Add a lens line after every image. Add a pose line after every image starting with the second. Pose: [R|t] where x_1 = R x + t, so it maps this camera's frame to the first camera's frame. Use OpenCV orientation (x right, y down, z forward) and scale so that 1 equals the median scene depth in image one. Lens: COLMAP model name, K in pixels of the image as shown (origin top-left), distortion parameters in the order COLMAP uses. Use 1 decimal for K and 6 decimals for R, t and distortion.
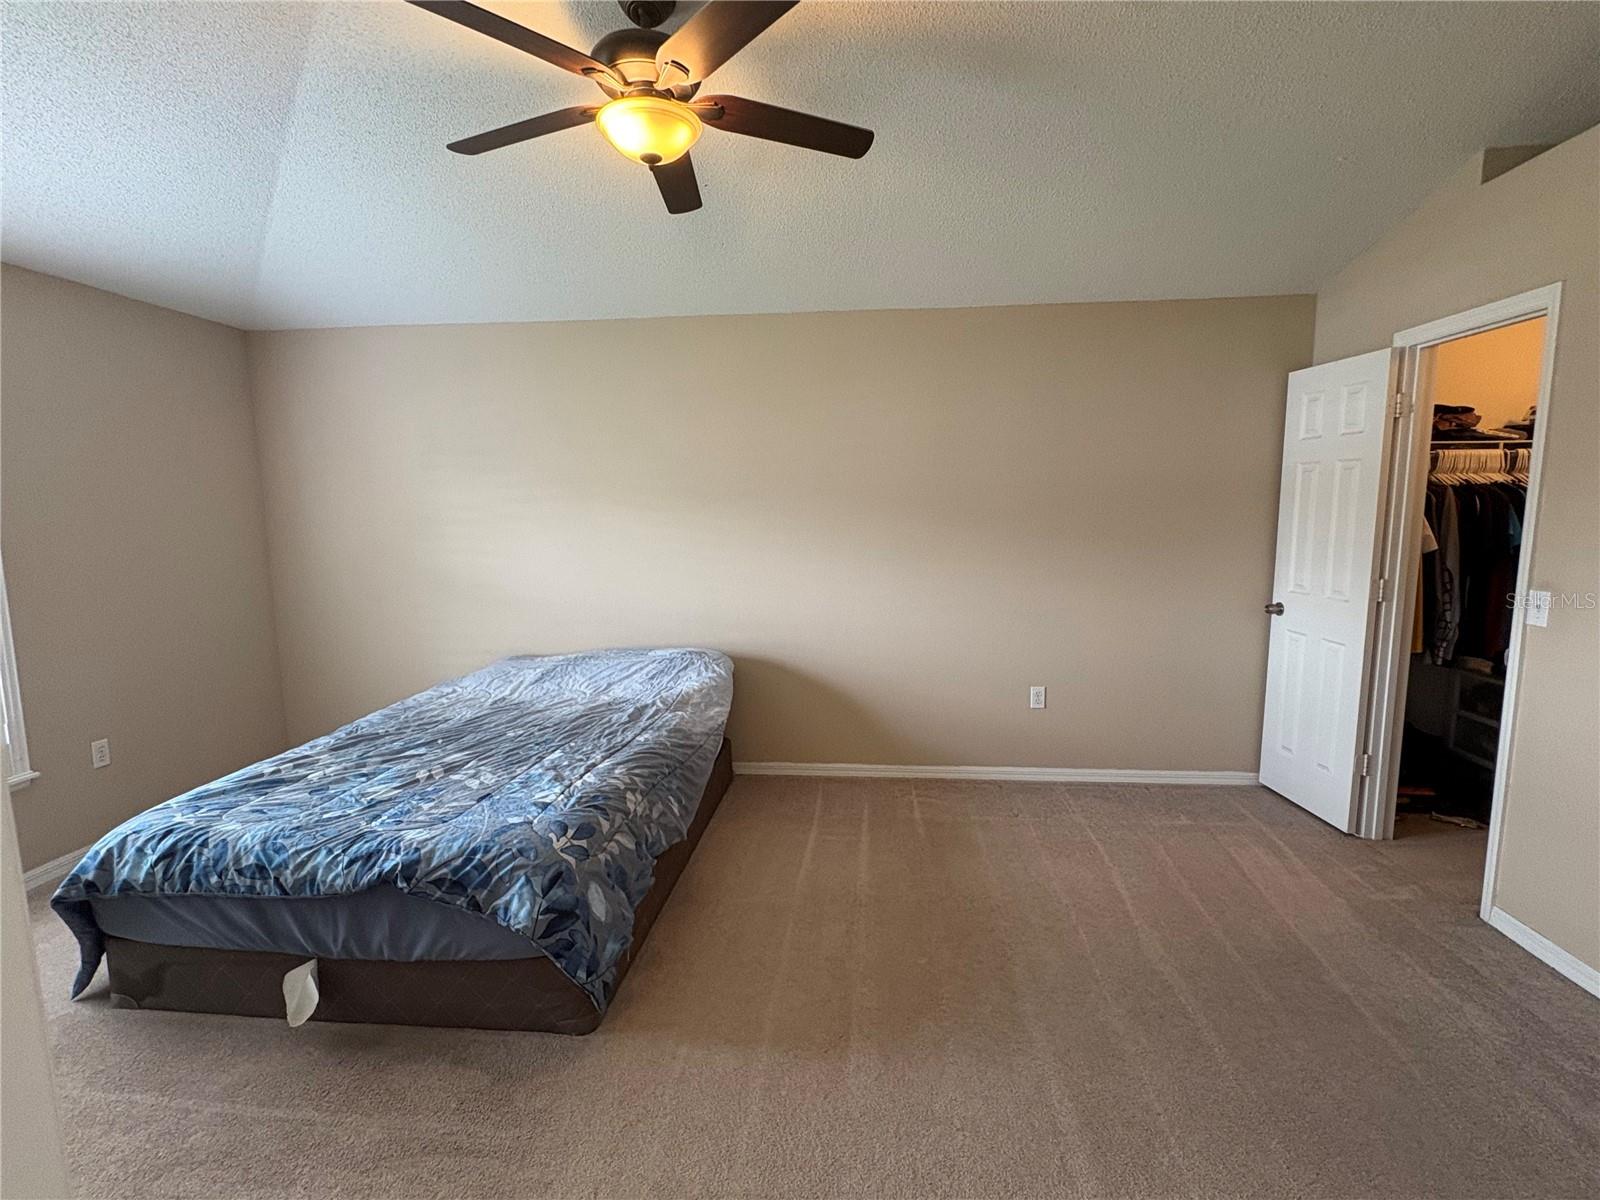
lens RADIAL K [[752.0, 0, 801.5], [0, 752.0, 605.0], [0, 0, 1]] dist [0.005137, 0.000077]
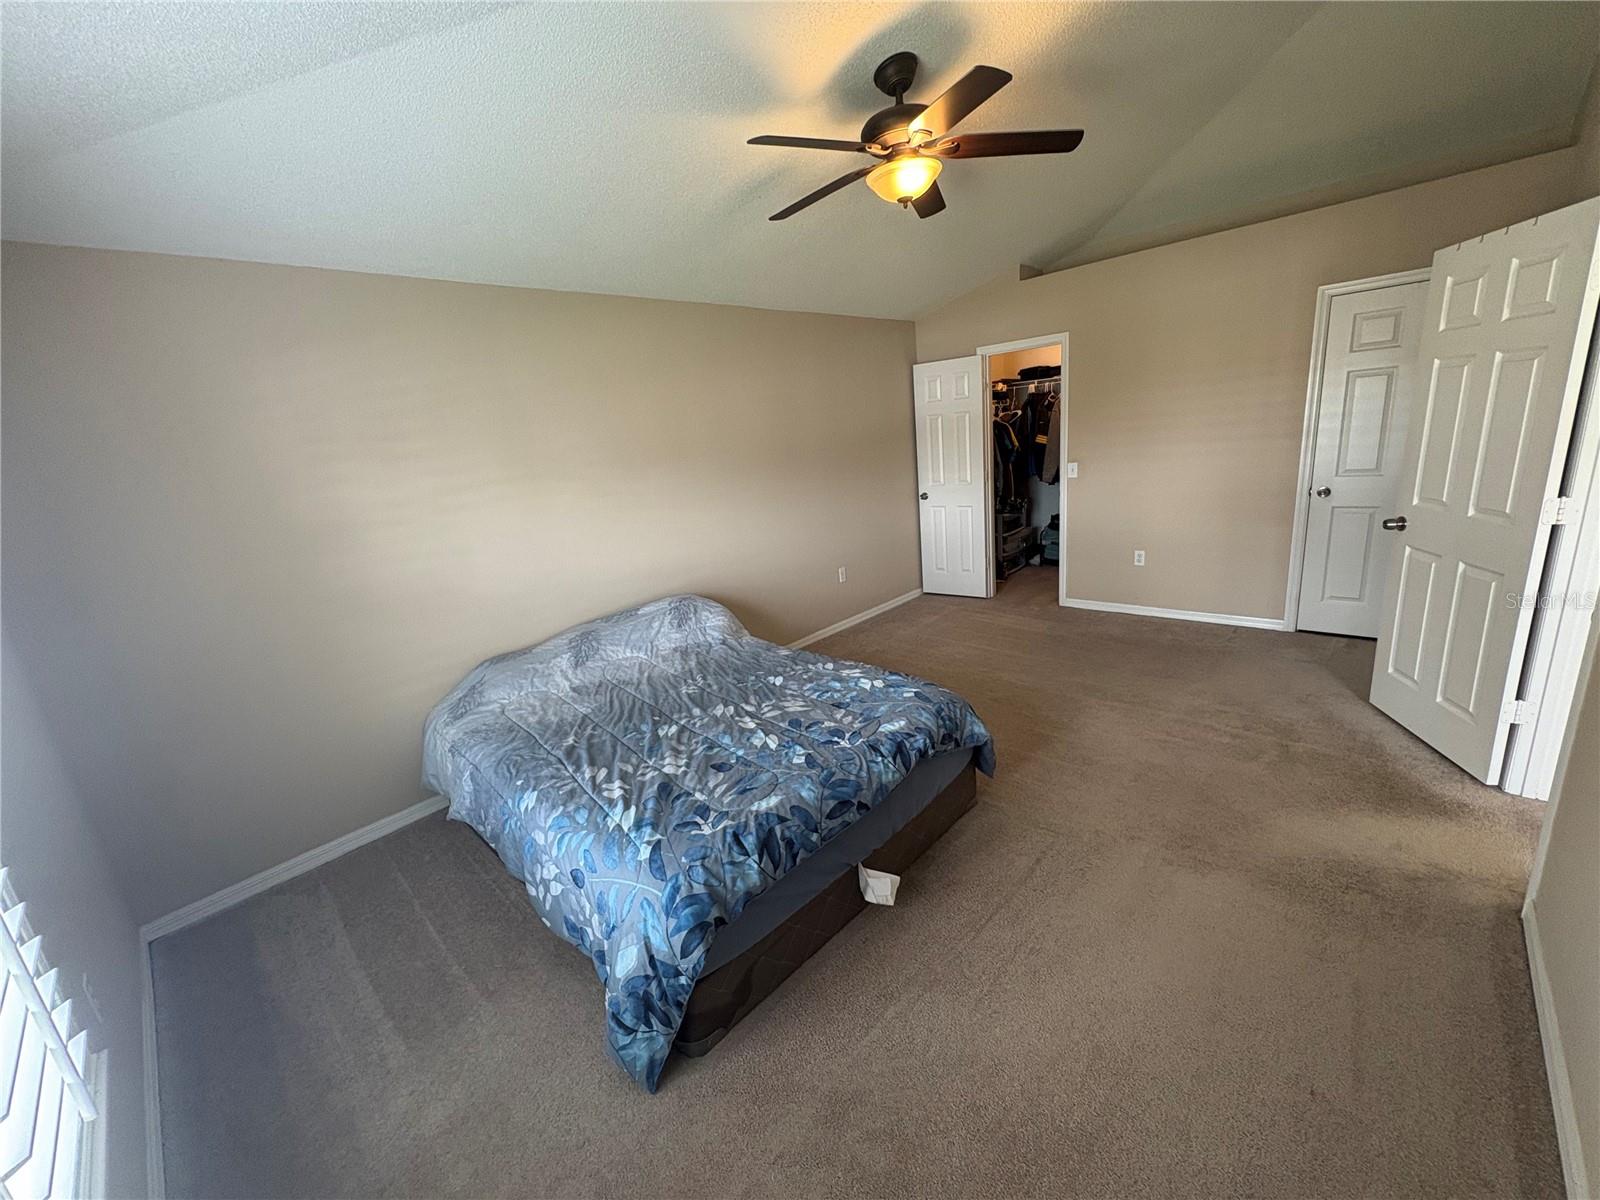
lens RADIAL K [[637.9, 0, 799.0], [0, 637.9, 596.9], [0, 0, 1]] dist [-0.002054, 0.000433]
pose [[0.614943, -0.243211, 0.750129, -1.054745], [0.192031, 0.968800, 0.156686, -0.080035], [-0.764833, 0.047695, 0.642461, 0.329130]]
